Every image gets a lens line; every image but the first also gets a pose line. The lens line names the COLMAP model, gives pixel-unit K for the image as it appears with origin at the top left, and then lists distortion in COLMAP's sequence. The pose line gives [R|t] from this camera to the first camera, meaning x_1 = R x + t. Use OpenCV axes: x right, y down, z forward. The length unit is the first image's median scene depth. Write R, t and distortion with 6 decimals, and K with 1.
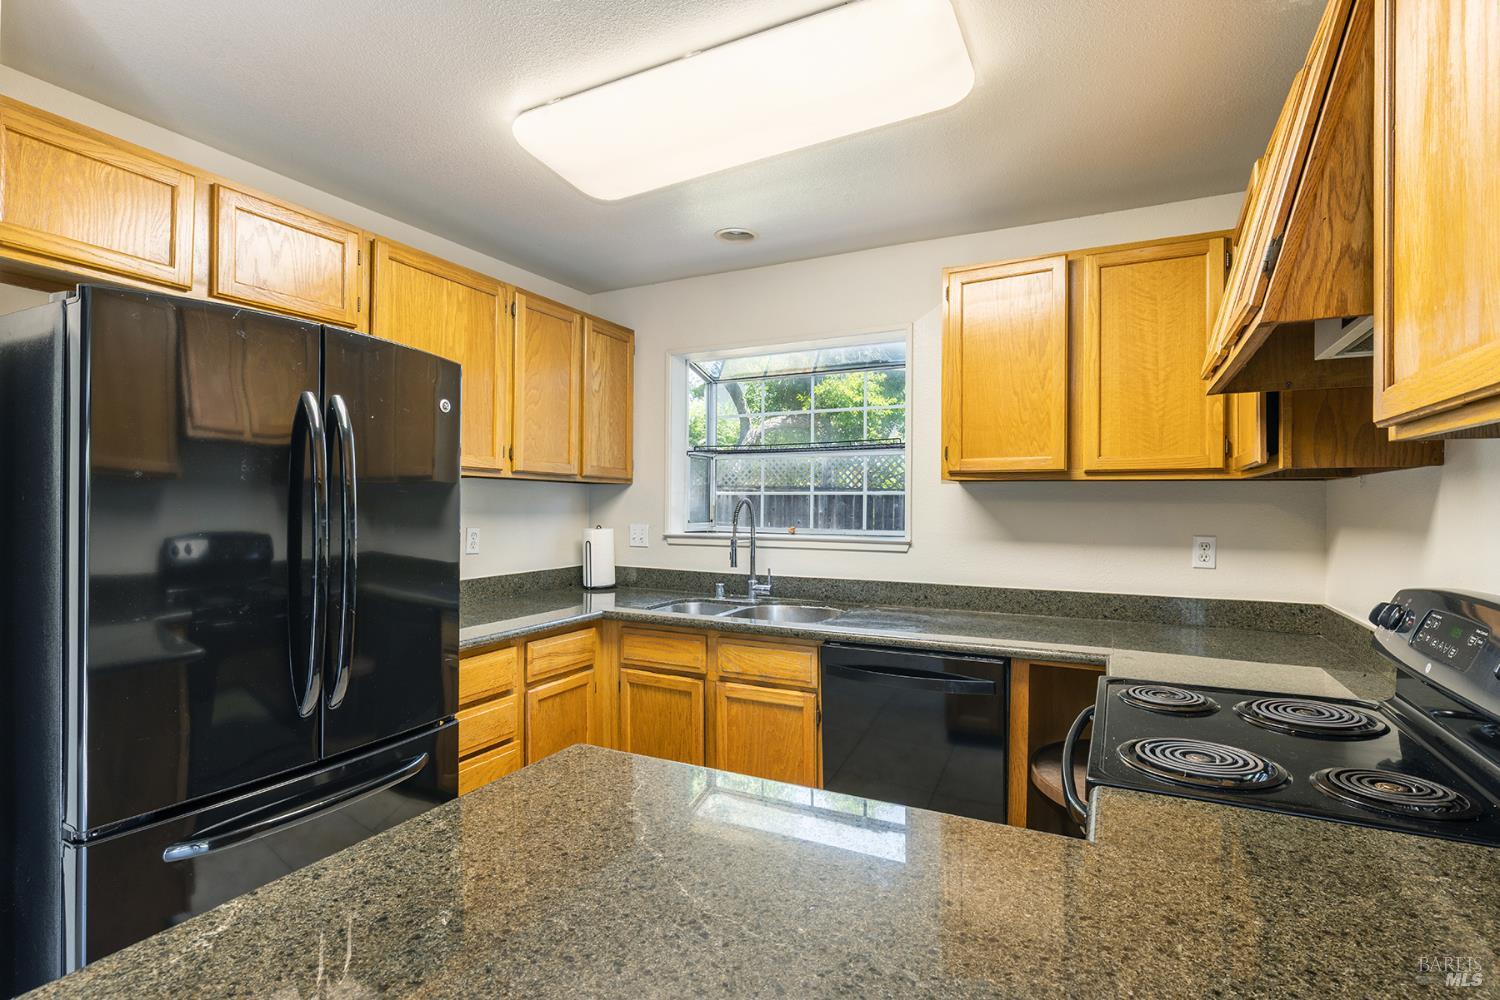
lens RADIAL K [[699.4, 0, 786.8], [0, 699.4, 502.2], [0, 0, 1]] dist [-0.000483, -0.000083]
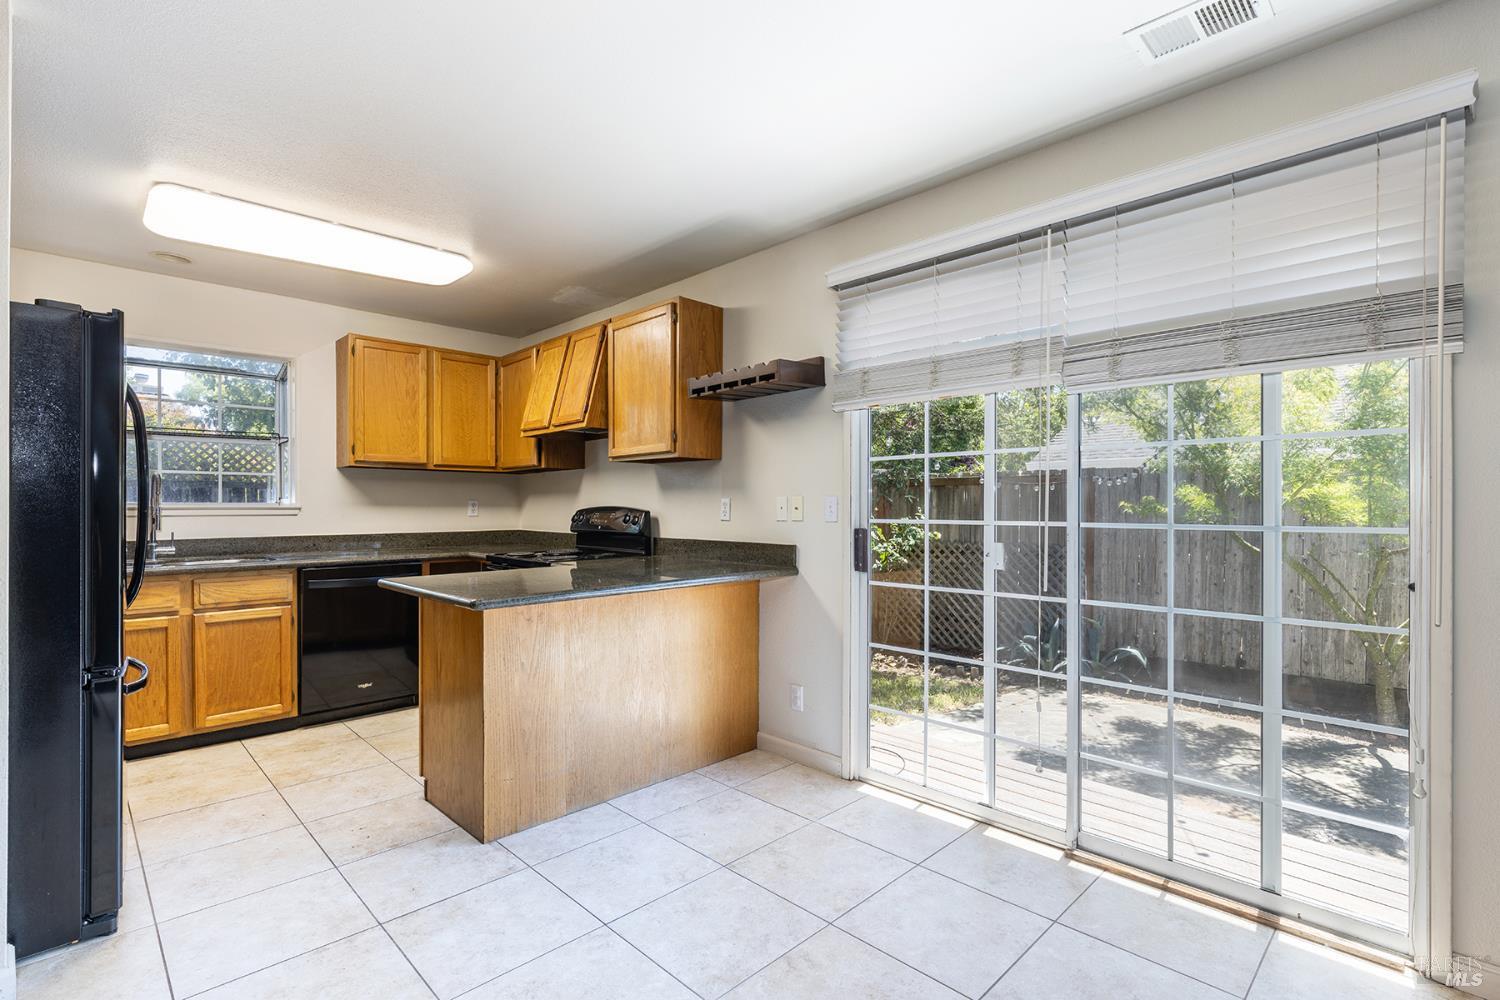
lens RADIAL K [[712.6, 0, 750.6], [0, 712.6, 507.1], [0, 0, 1]] dist [-0.000724, -0.000156]
pose [[0.339290, -0.005091, 0.940668, -1.028503], [0.005580, 0.999979, 0.003399, 0.064447], [-0.940665, 0.004096, 0.339311, -0.425949]]
